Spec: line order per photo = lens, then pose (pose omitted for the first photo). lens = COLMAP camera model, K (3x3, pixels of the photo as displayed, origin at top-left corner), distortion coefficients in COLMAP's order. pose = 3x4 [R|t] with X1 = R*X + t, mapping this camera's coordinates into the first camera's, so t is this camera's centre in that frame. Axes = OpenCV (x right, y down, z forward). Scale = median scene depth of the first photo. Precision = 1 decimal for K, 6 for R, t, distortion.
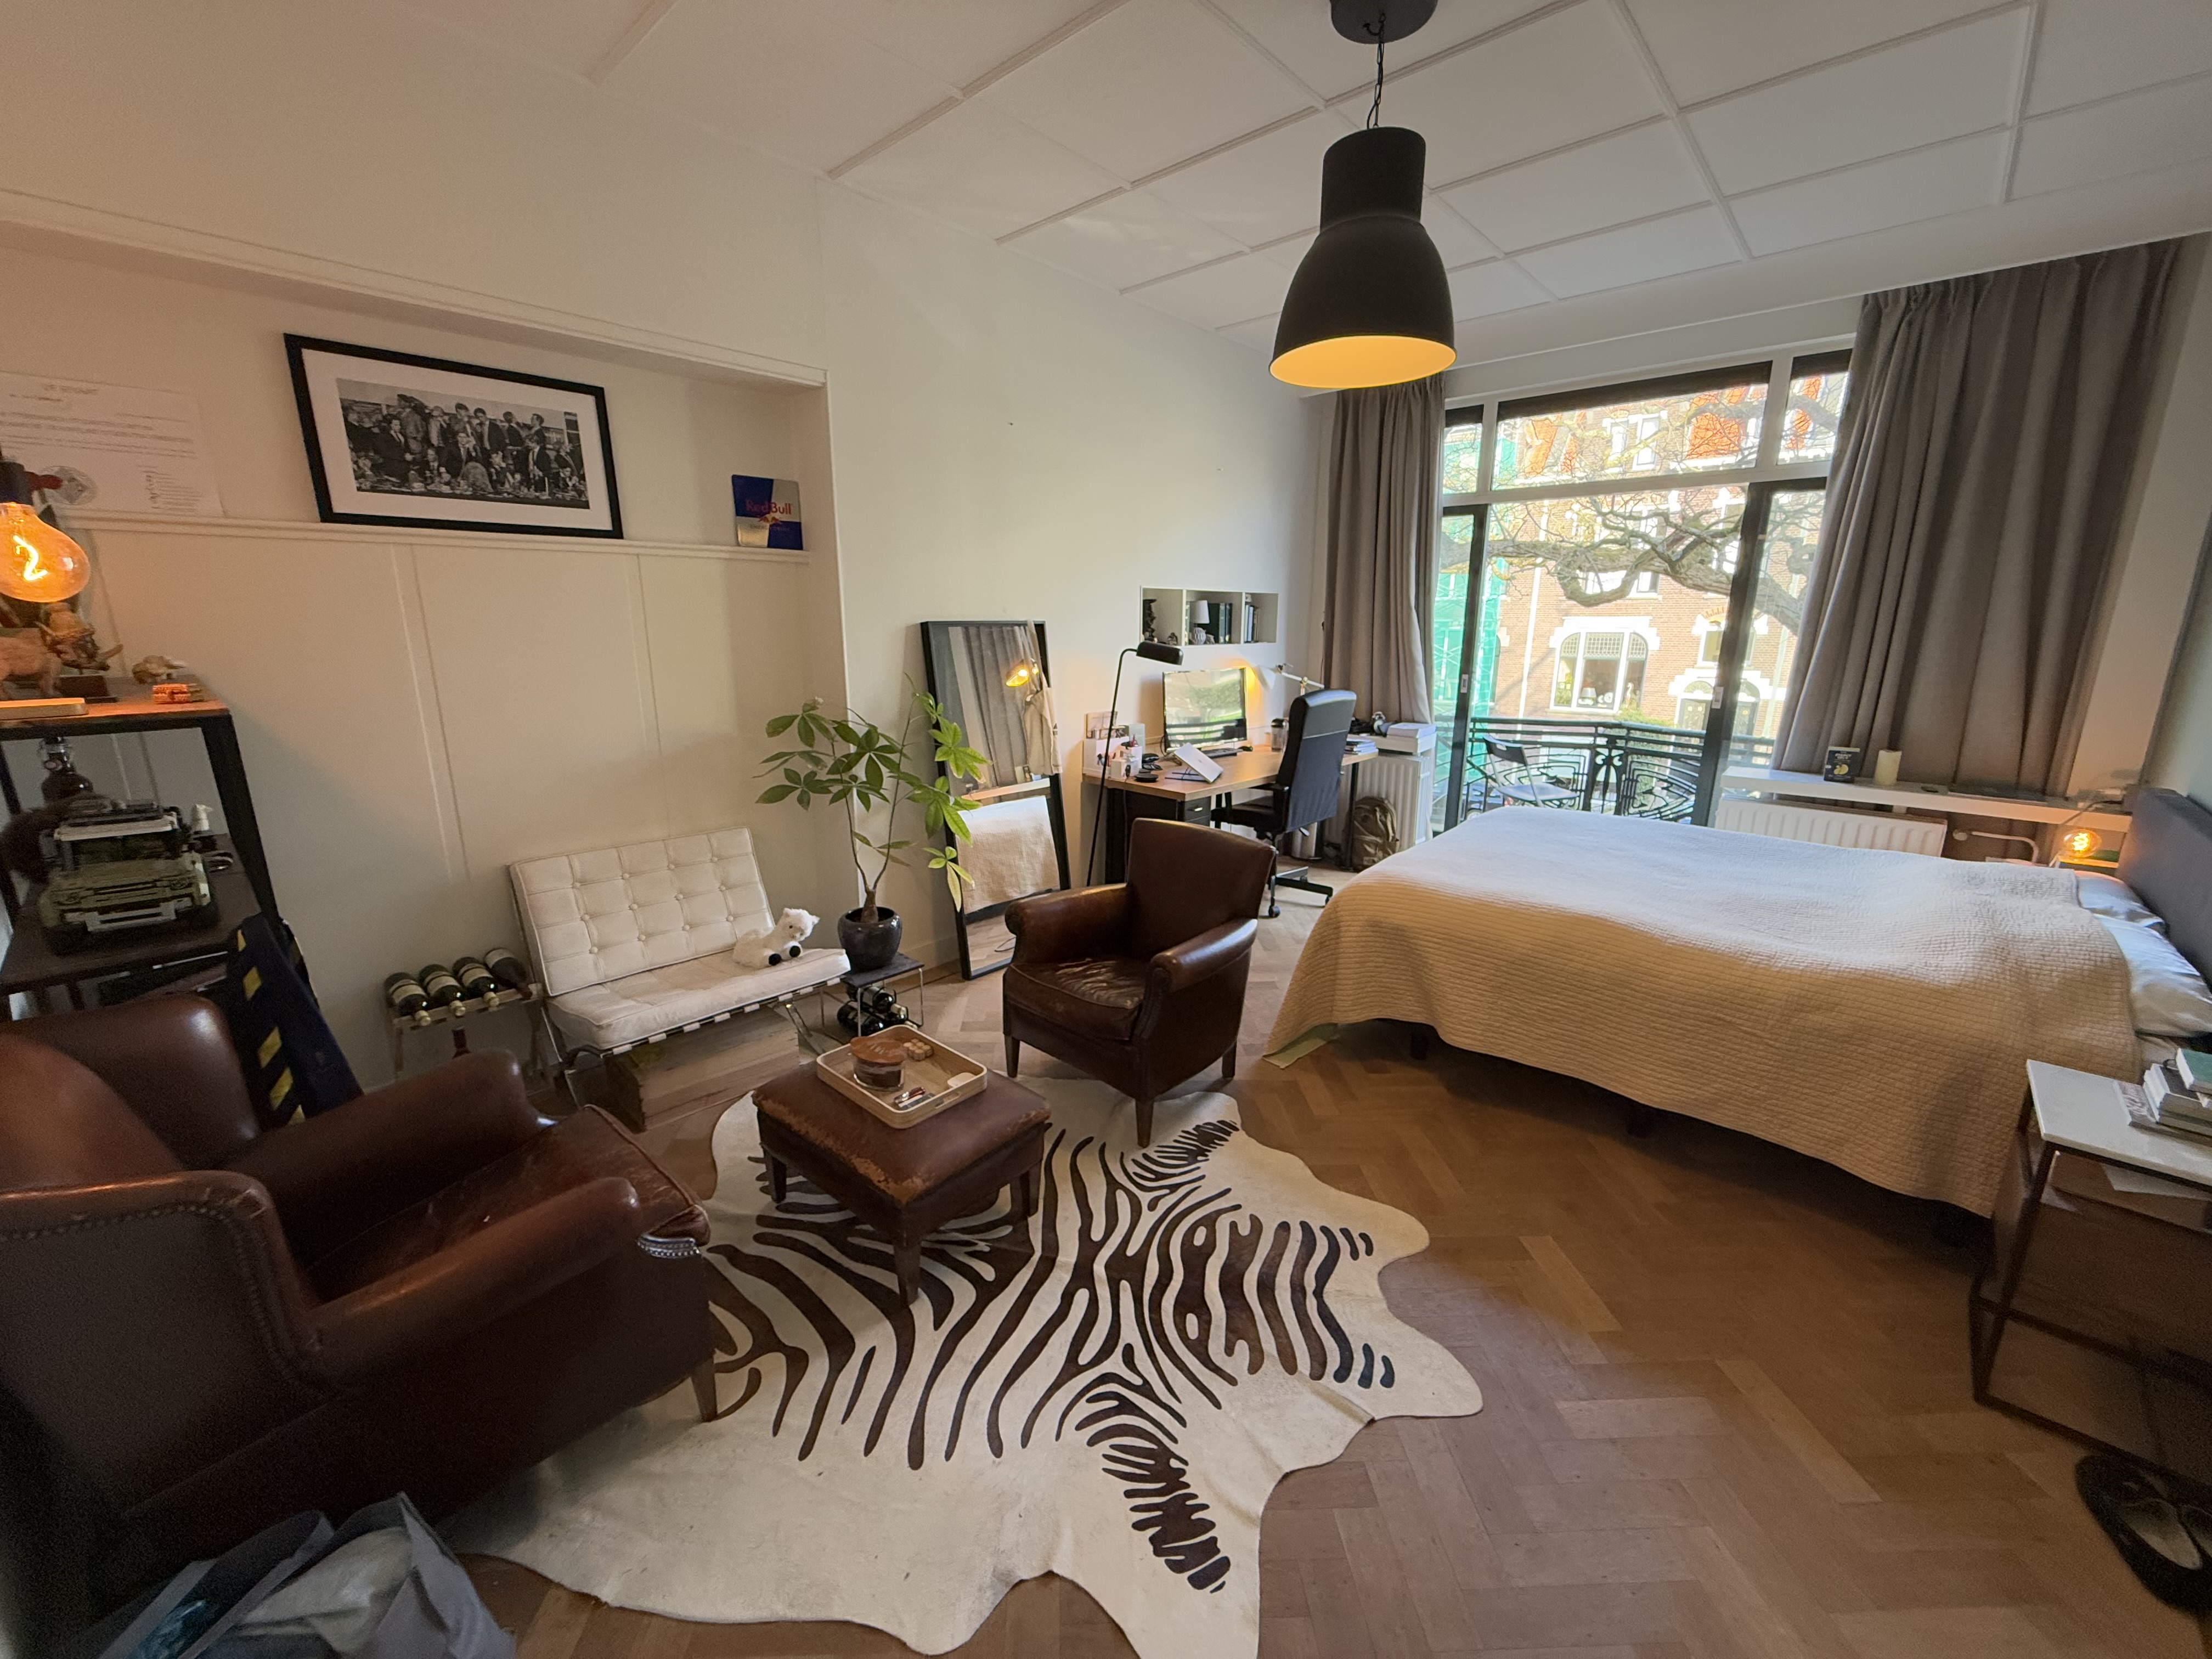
lens RADIAL K [[886.0, 0, 1105.9], [0, 886.0, 828.3], [0, 0, 1]] dist [-0.002464, -0.000650]
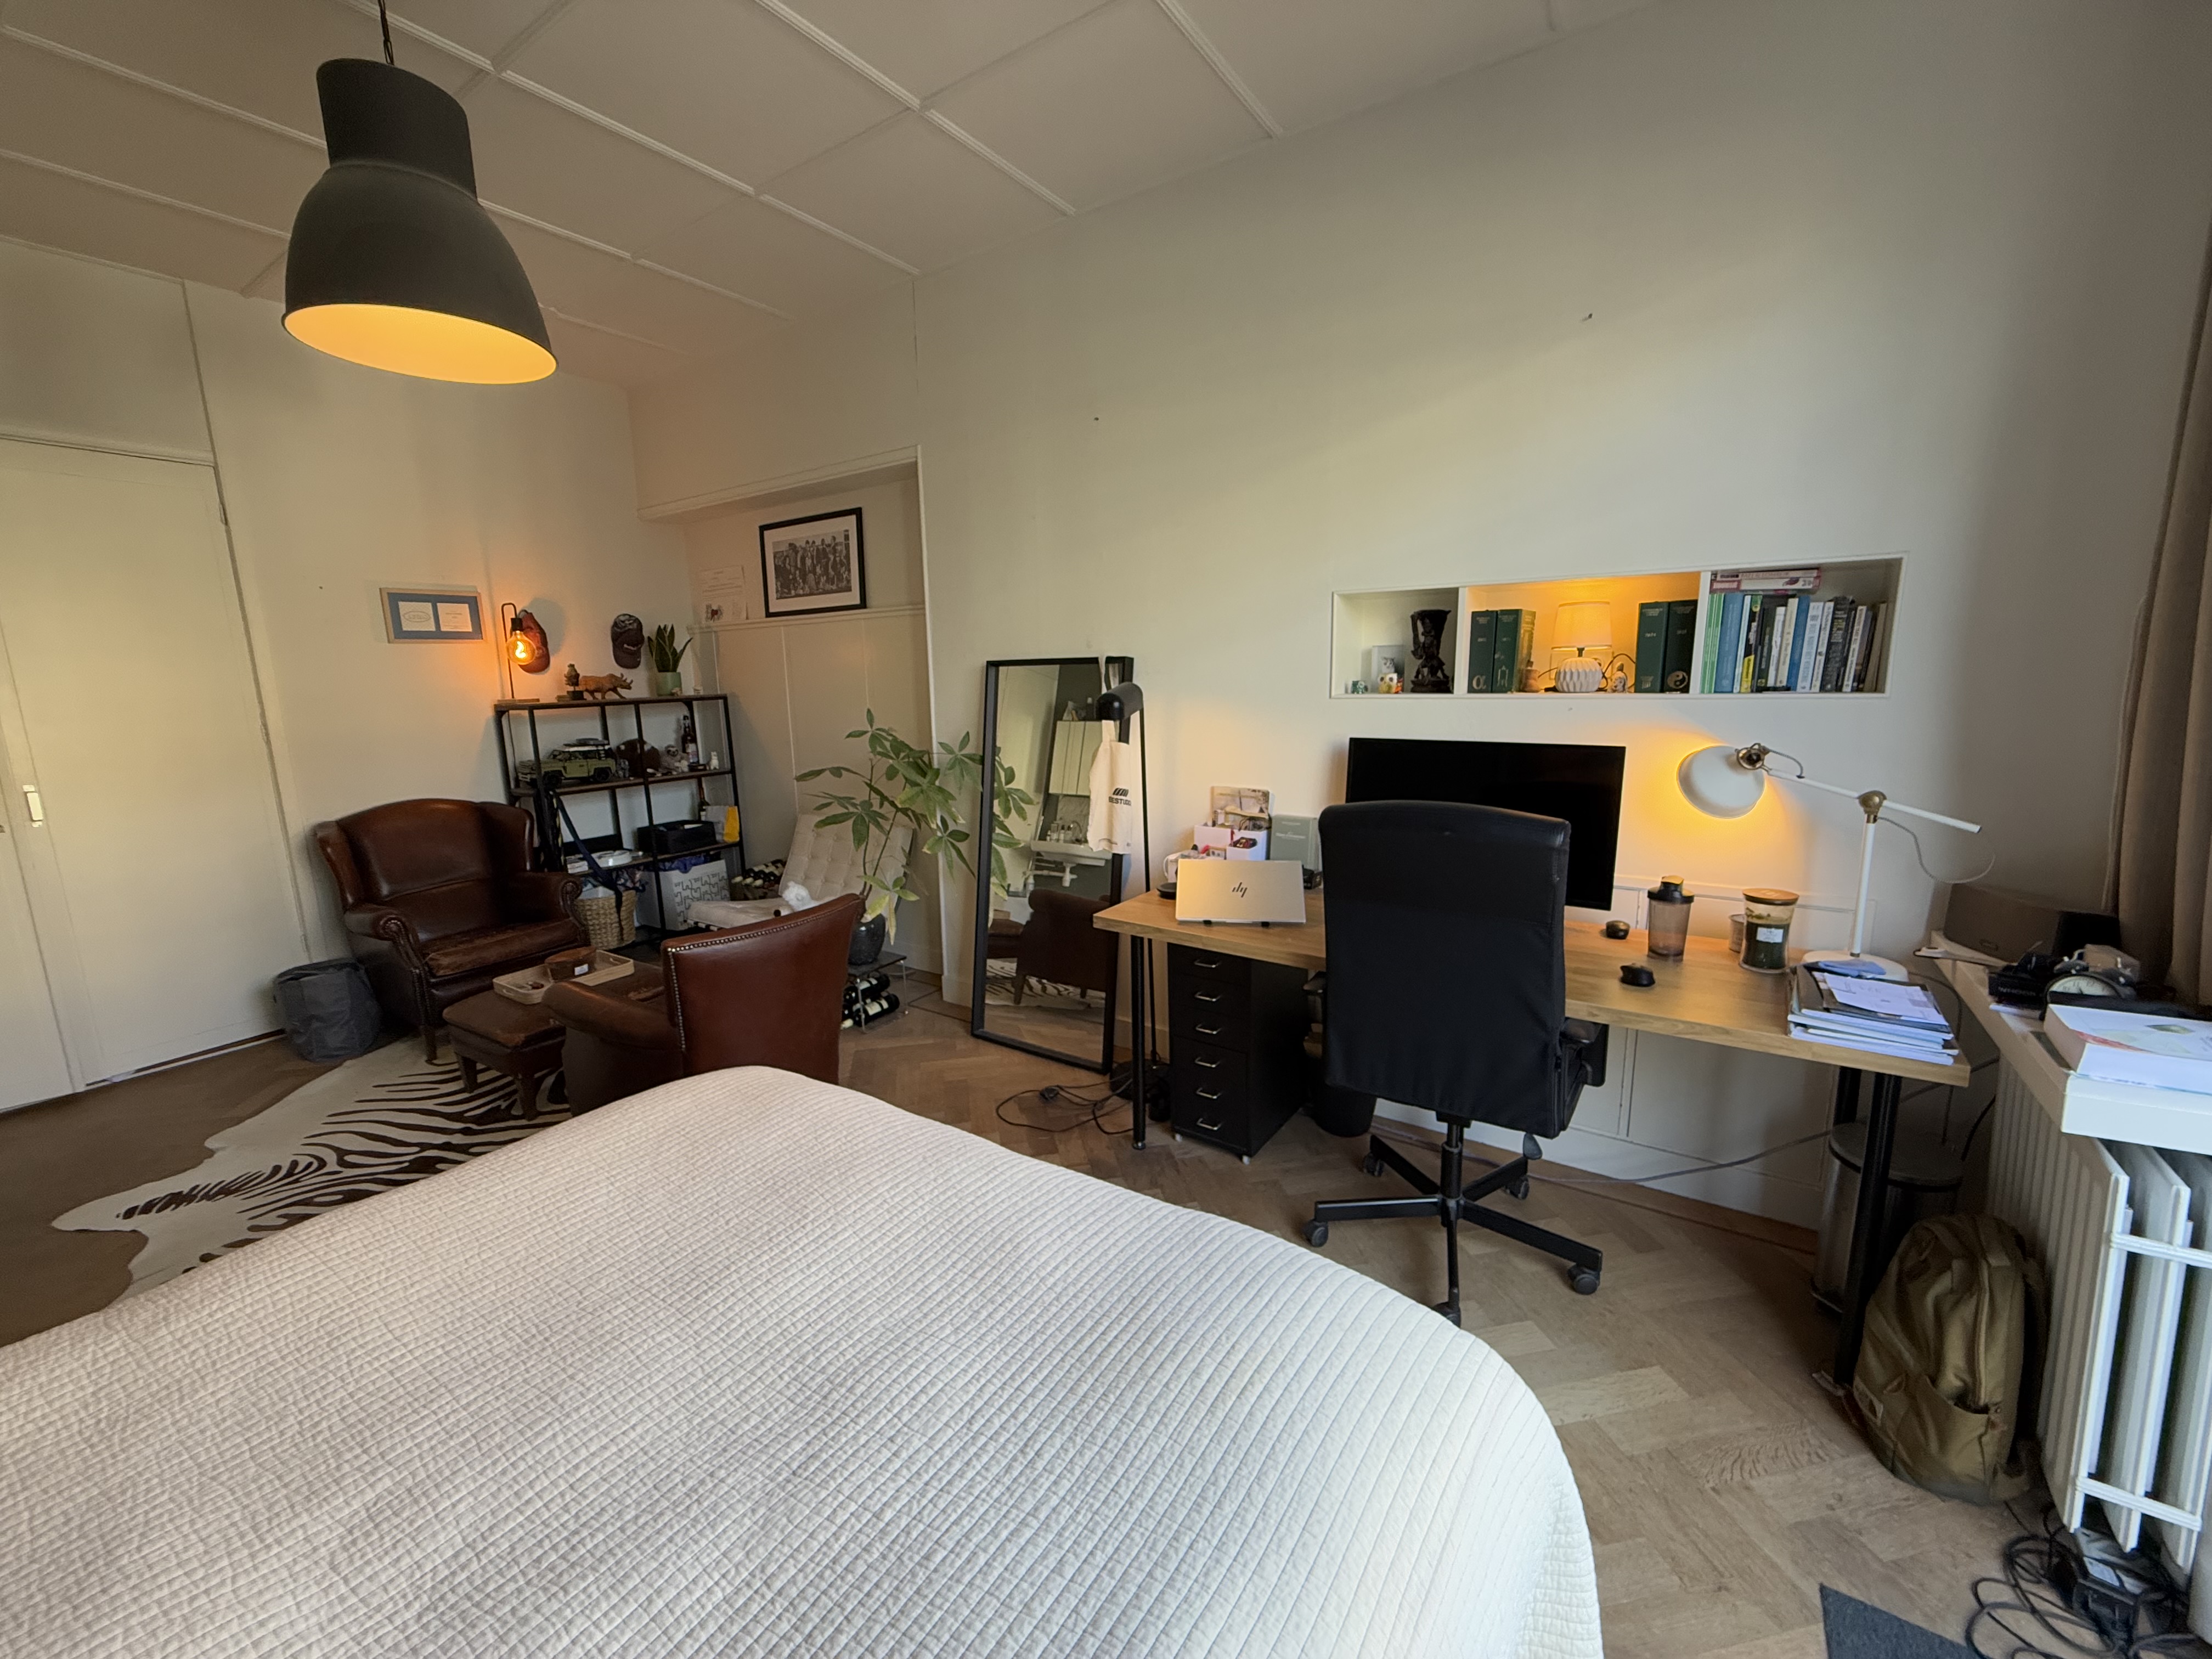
lens RADIAL K [[886.0, 0, 1112.2], [0, 886.0, 832.4], [0, 0, 1]] dist [-0.002464, -0.000650]
pose [[0.148117, 0.170385, -0.974182, 1.186959], [-0.210822, 0.967845, 0.137222, -0.315202], [0.966238, 0.185054, 0.179275, 1.460433]]
